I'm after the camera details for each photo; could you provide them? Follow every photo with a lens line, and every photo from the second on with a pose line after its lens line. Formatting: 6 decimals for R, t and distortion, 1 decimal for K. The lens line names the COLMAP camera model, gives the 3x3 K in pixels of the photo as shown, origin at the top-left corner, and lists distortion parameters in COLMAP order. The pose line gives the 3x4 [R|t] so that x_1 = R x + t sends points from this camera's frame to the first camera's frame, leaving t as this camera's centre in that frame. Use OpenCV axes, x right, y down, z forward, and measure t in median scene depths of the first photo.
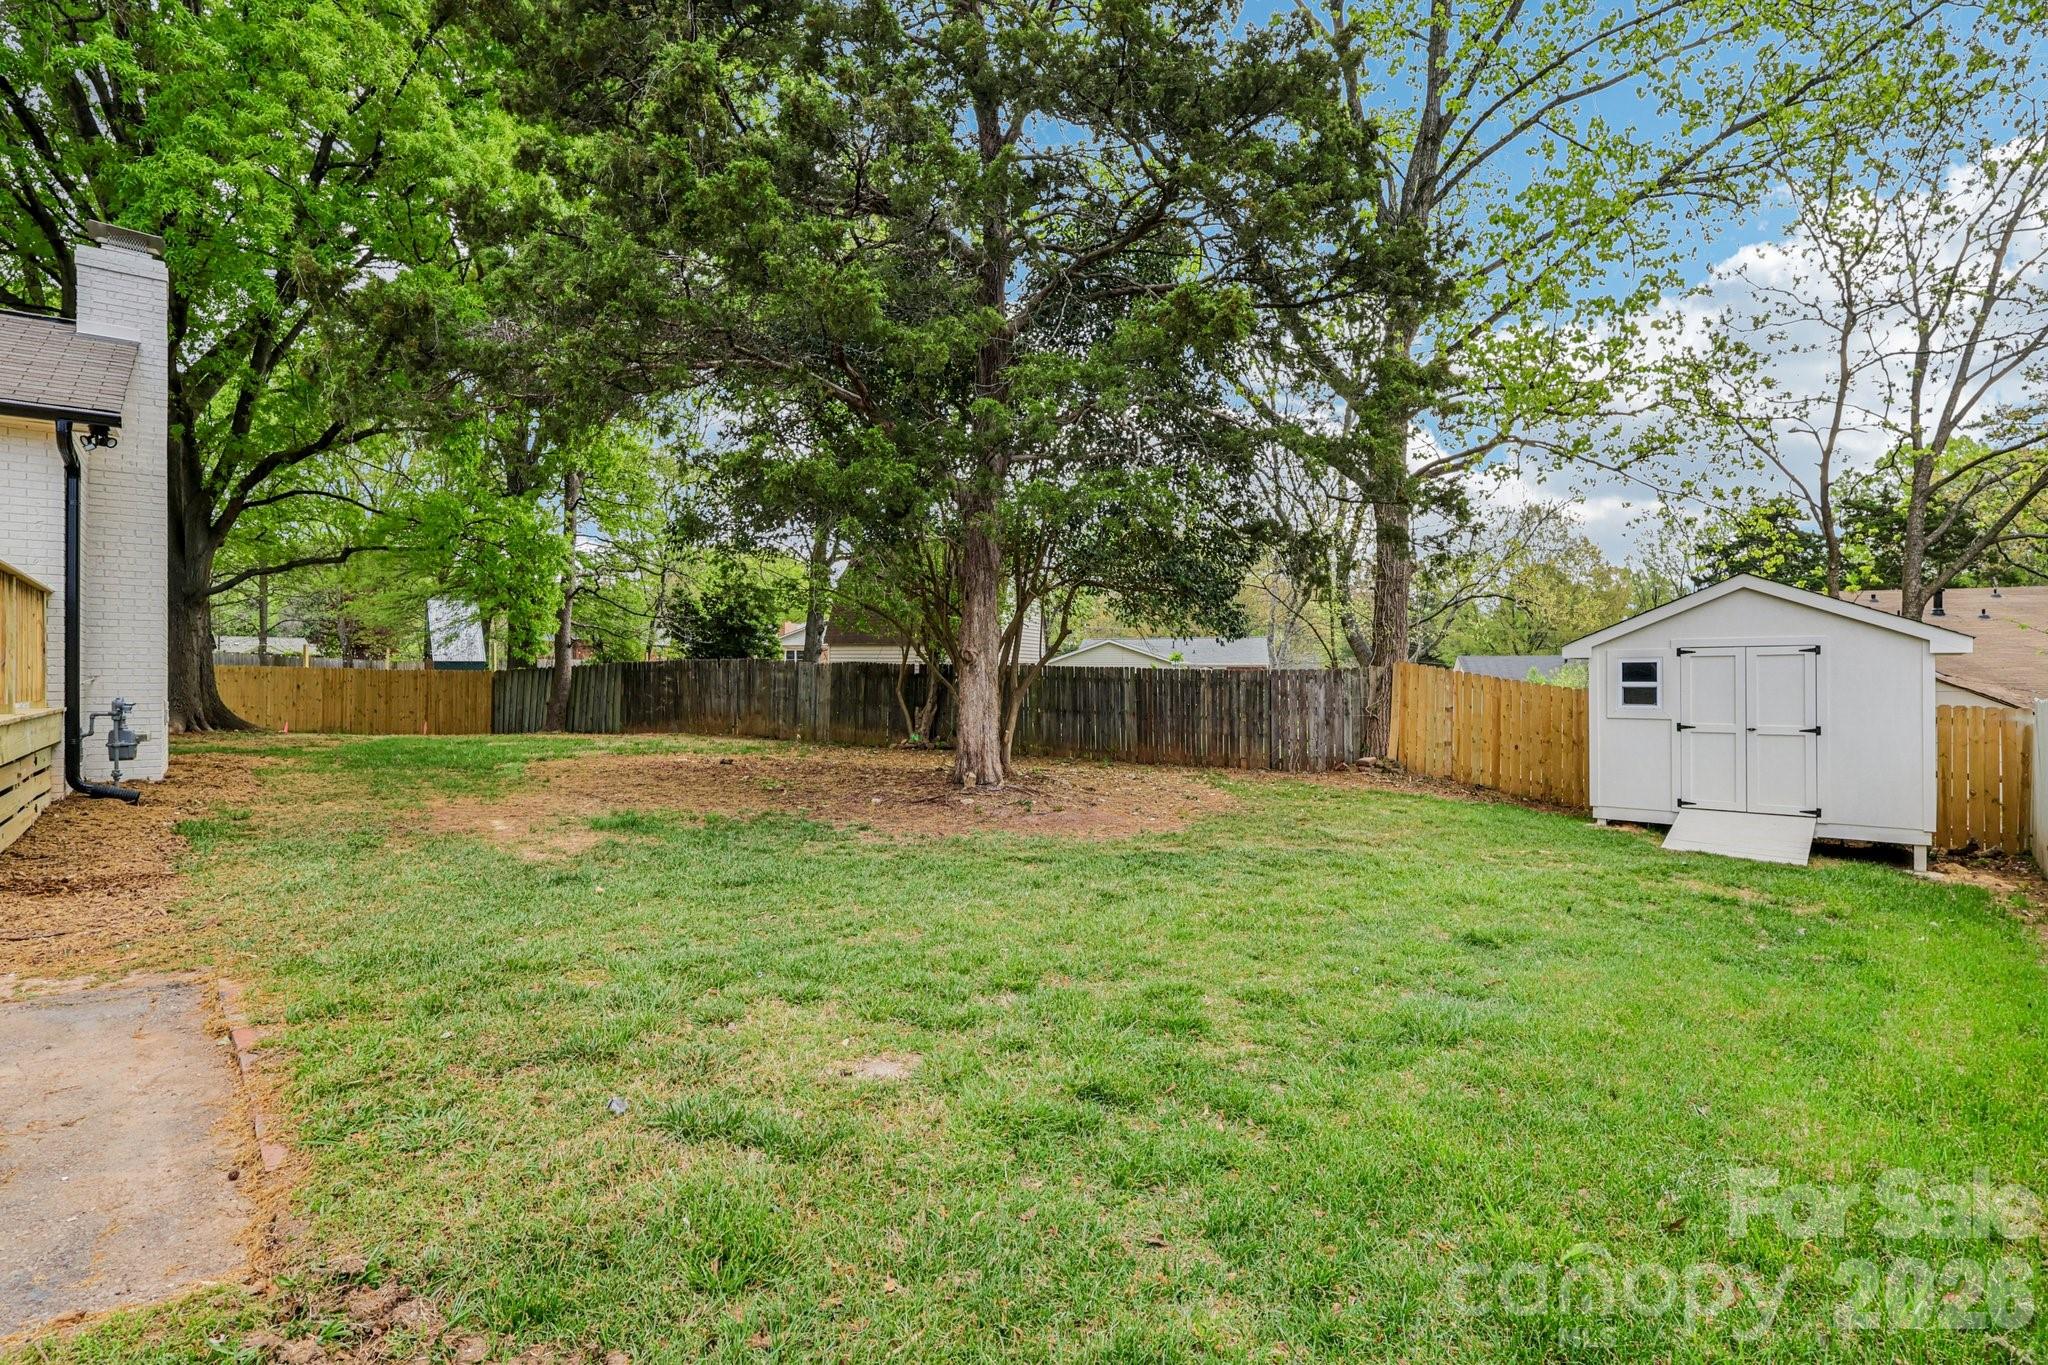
lens RADIAL K [[976.2, 0, 1021.1], [0, 976.2, 678.8], [0, 0, 1]] dist [-0.002306, -0.001239]
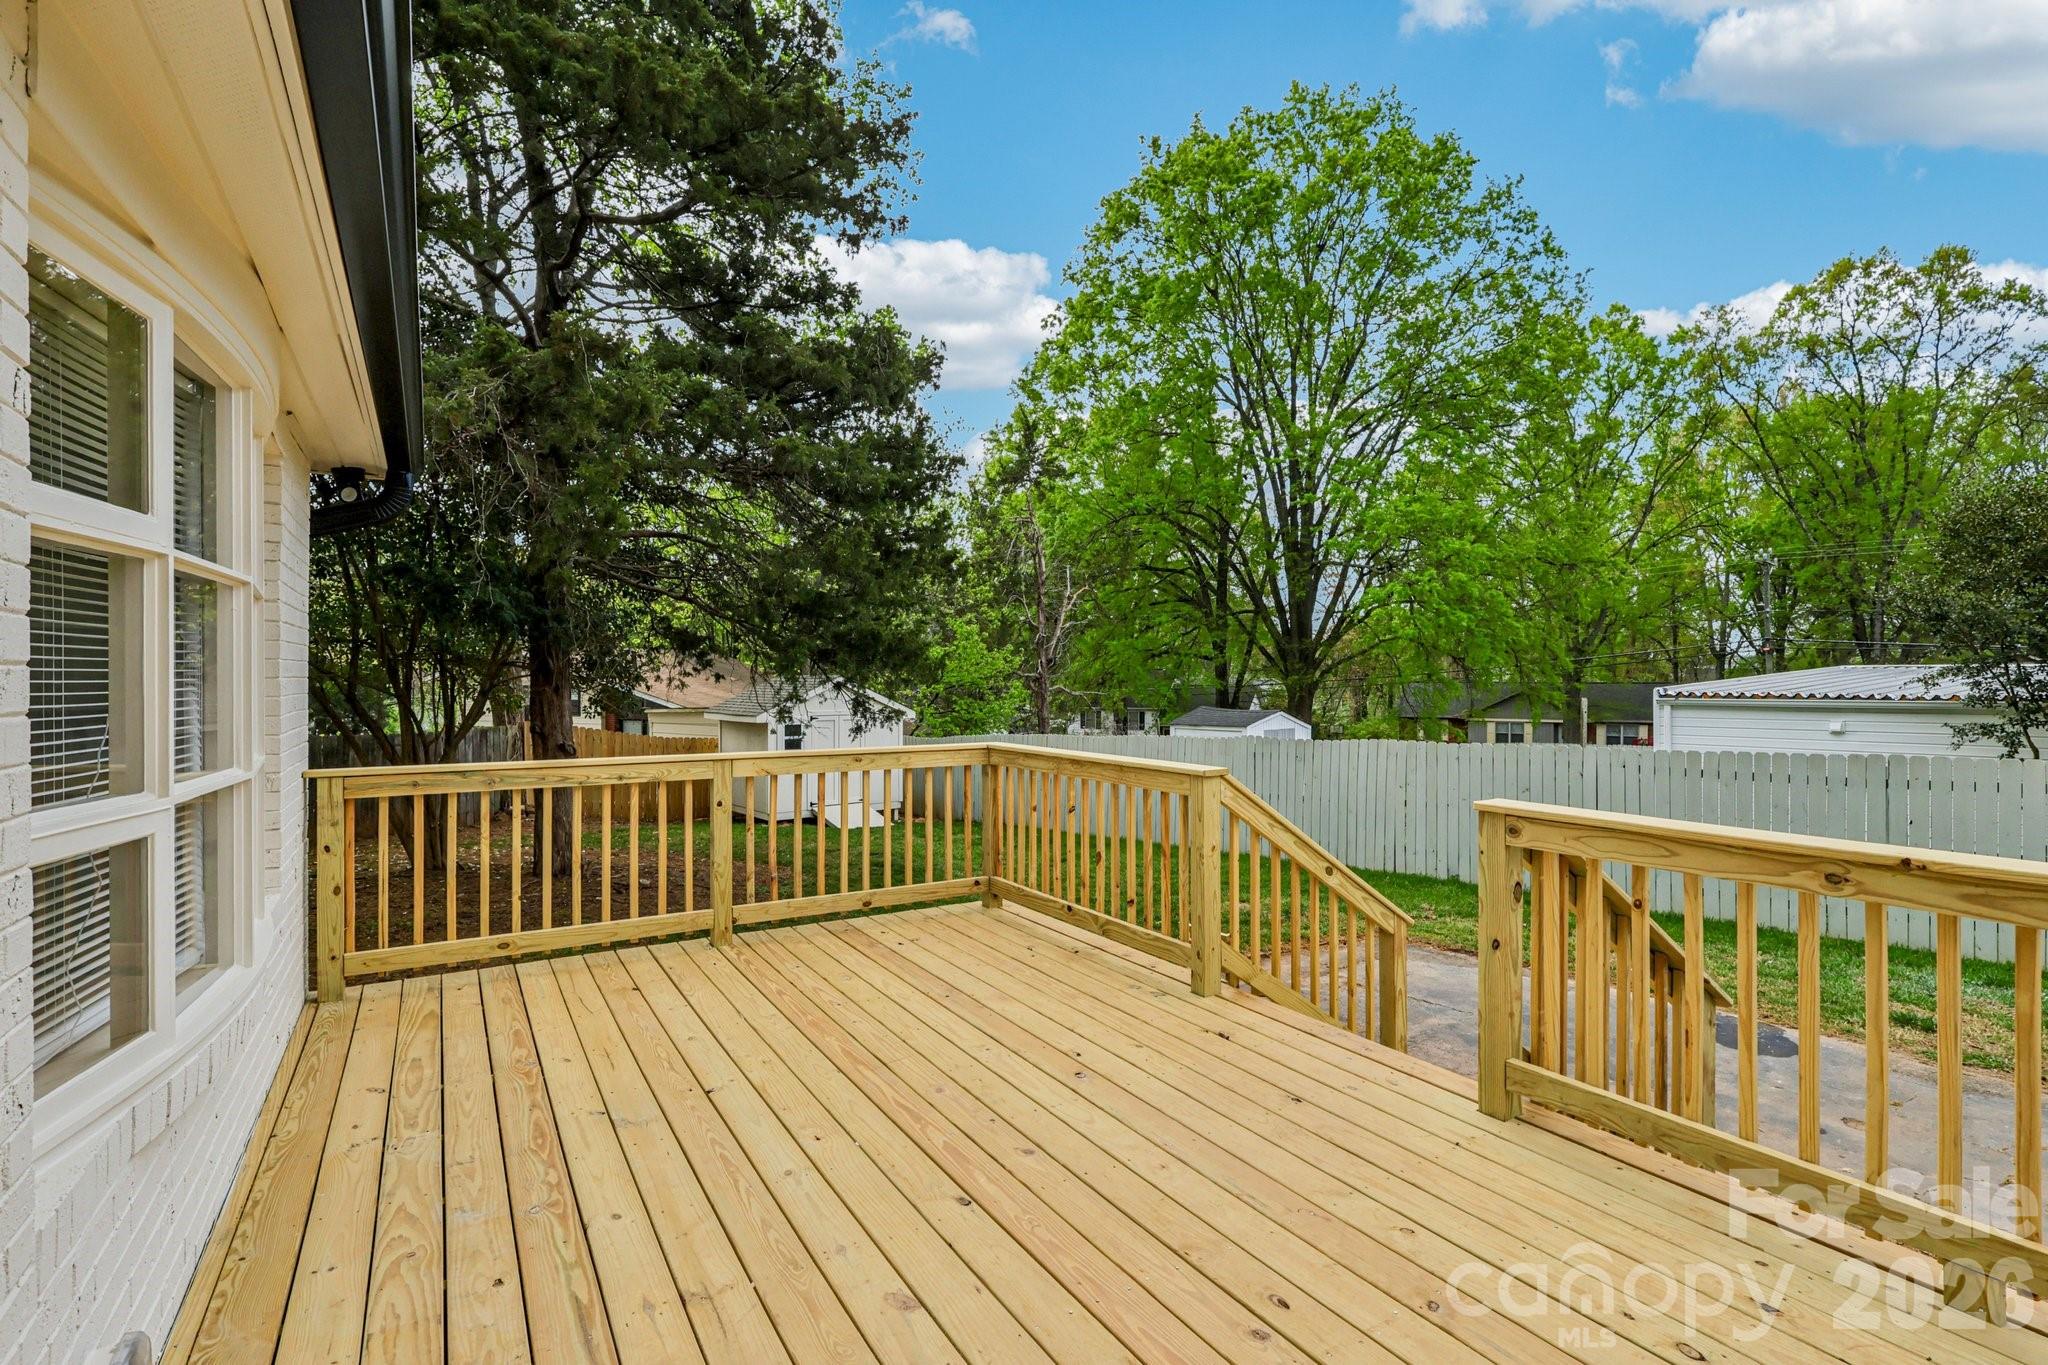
lens RADIAL K [[964.5, 0, 1022.9], [0, 964.5, 687.6], [0, 0, 1]] dist [-0.000463, 0.000407]
pose [[0.141478, -0.006916, 0.989917, -0.912024], [0.001552, 0.999976, 0.006764, -0.086355], [-0.989940, 0.000579, 0.141485, 0.347171]]
